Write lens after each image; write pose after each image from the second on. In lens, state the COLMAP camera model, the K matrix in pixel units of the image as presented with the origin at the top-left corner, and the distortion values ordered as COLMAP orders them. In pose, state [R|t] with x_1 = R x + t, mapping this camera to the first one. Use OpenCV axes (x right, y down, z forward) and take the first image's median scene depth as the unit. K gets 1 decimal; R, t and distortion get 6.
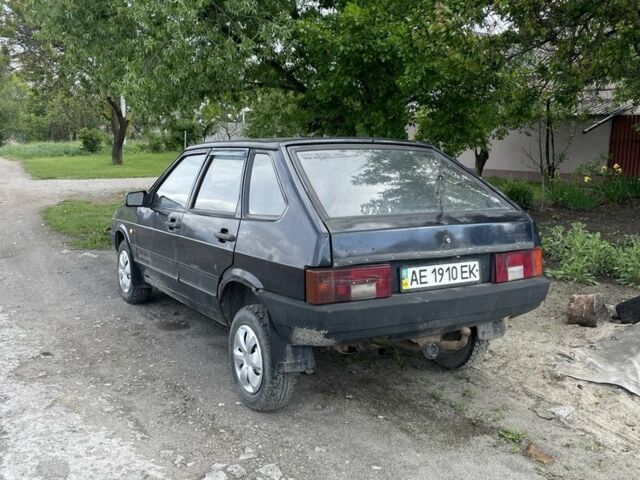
lens RADIAL K [[640.9, 0, 318.1], [0, 640.9, 239.8], [0, 0, 1]] dist [0.046166, 0.000000]
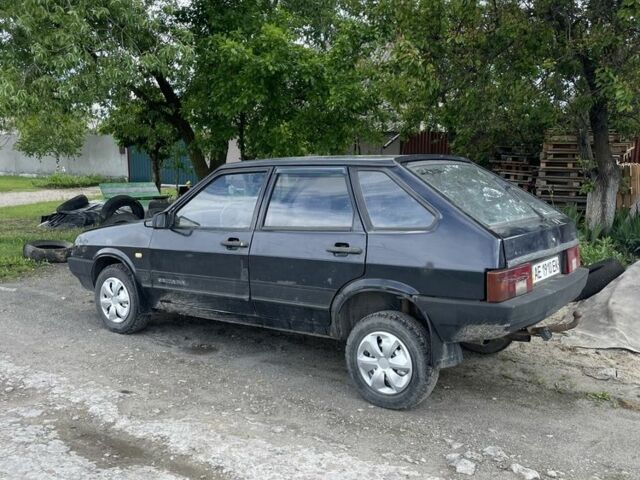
lens RADIAL K [[640.9, 0, 313.2], [0, 640.9, 238.5], [0, 0, 1]] dist [0.046166, 0.000000]
pose [[0.925695, -0.058528, 0.373715, -0.598728], [0.066919, 0.997713, -0.009506, -0.018526], [-0.372304, 0.033808, 0.927495, 0.046139]]
